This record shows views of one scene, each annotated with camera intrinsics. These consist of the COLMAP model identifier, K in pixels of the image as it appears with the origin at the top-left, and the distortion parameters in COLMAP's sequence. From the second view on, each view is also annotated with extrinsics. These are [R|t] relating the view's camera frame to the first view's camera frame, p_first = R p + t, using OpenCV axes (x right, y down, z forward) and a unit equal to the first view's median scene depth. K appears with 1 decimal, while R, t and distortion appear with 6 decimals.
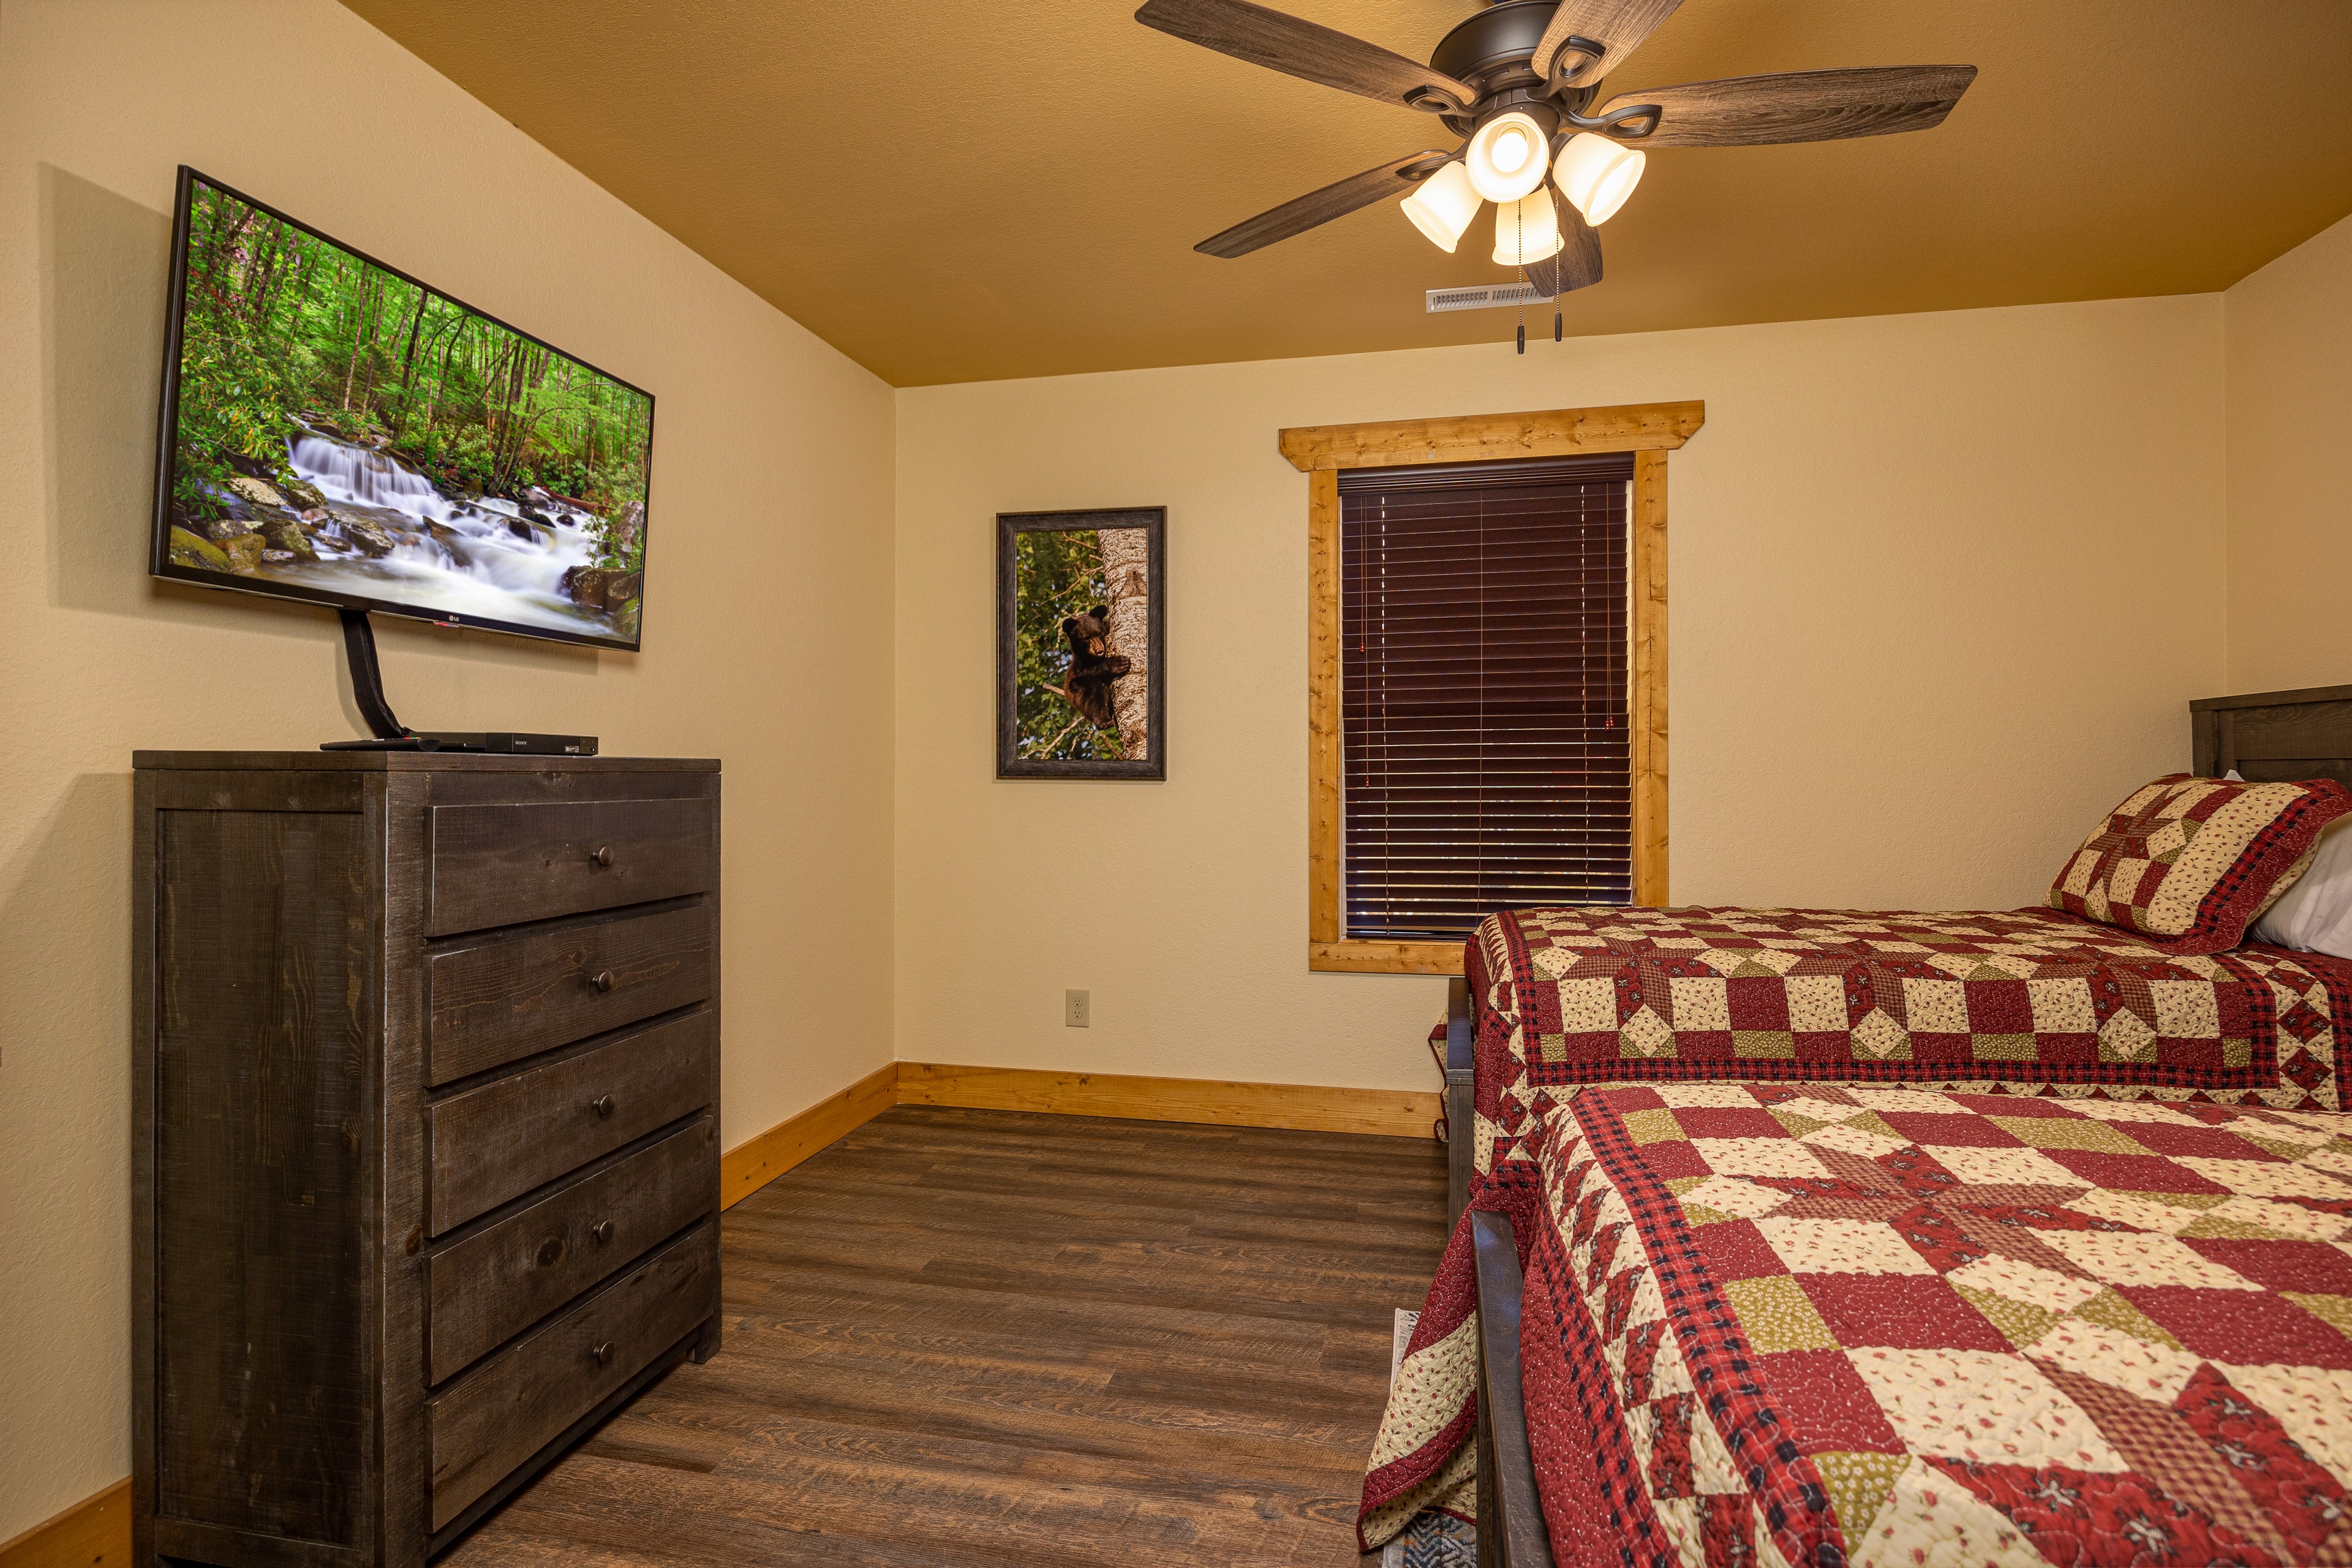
lens RADIAL K [[1112.4, 0, 1194.7], [0, 1112.4, 788.2], [0, 0, 1]] dist [-0.013796, 0.001036]
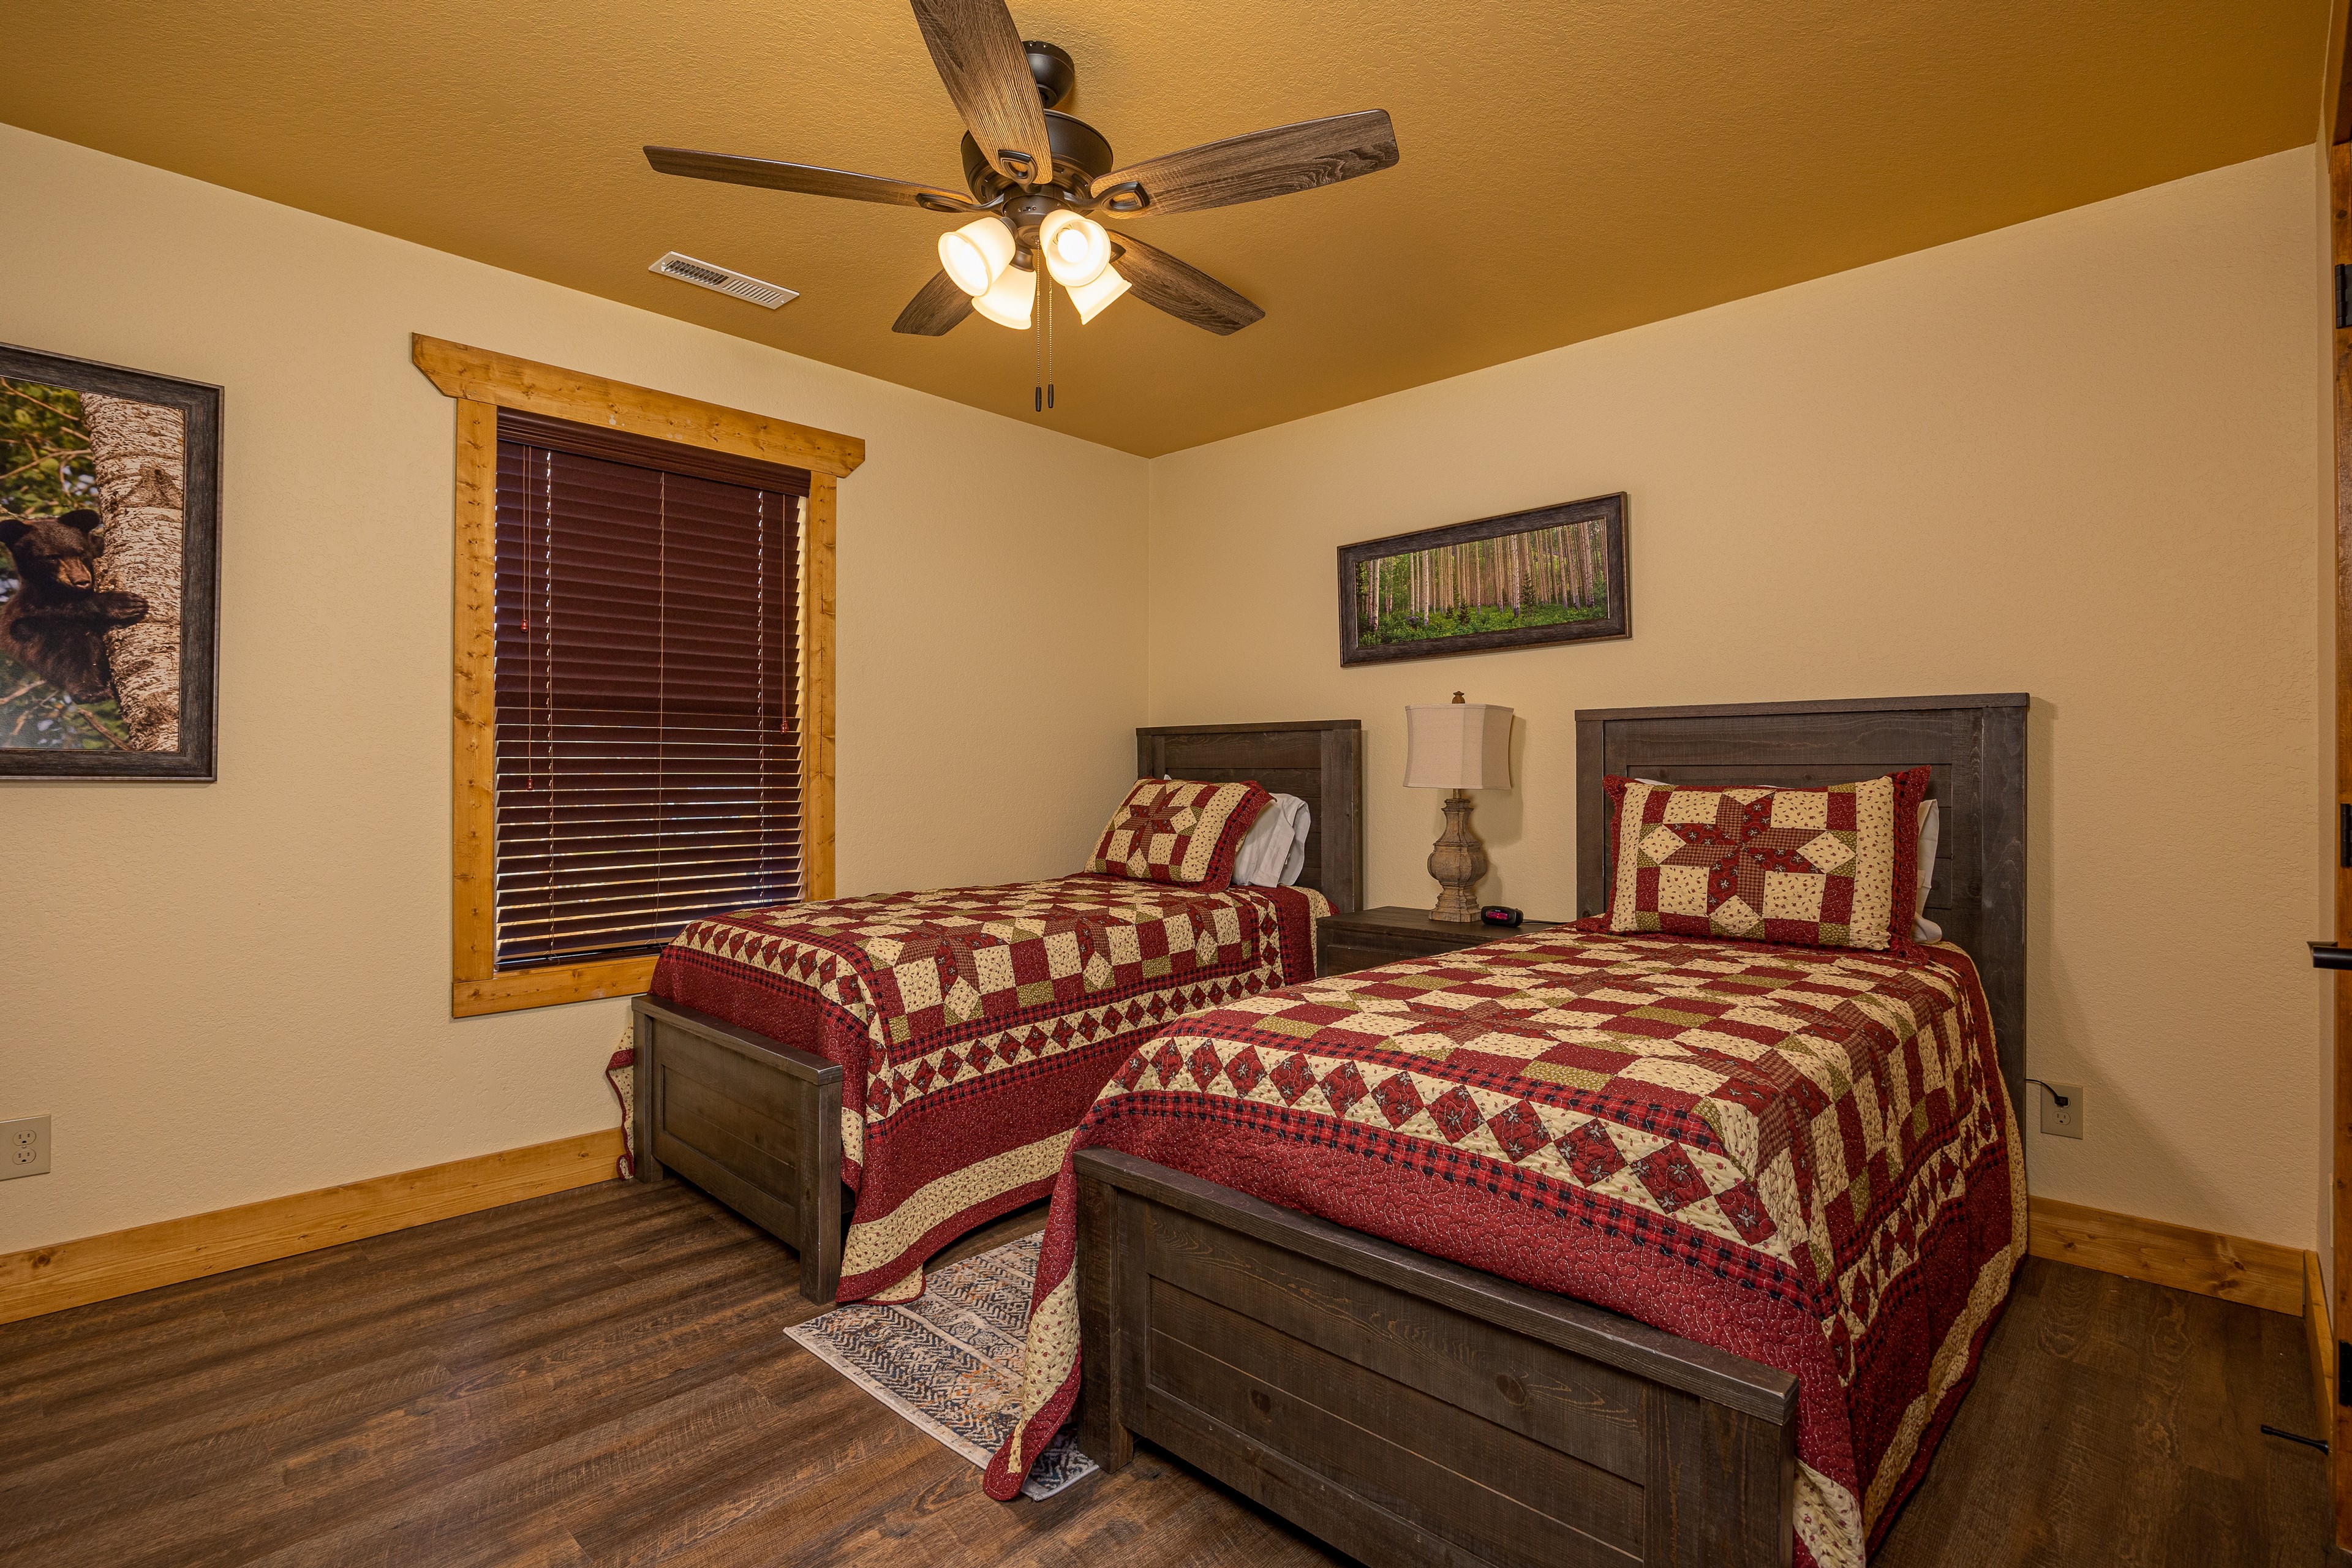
lens RADIAL K [[1112.4, 0, 1194.7], [0, 1112.4, 788.2], [0, 0, 1]] dist [-0.013796, 0.001036]
pose [[0.525876, -0.005287, 0.850545, -0.311159], [0.006610, 0.999976, 0.002129, -0.000539], [-0.850536, 0.004502, 0.525898, 0.130780]]
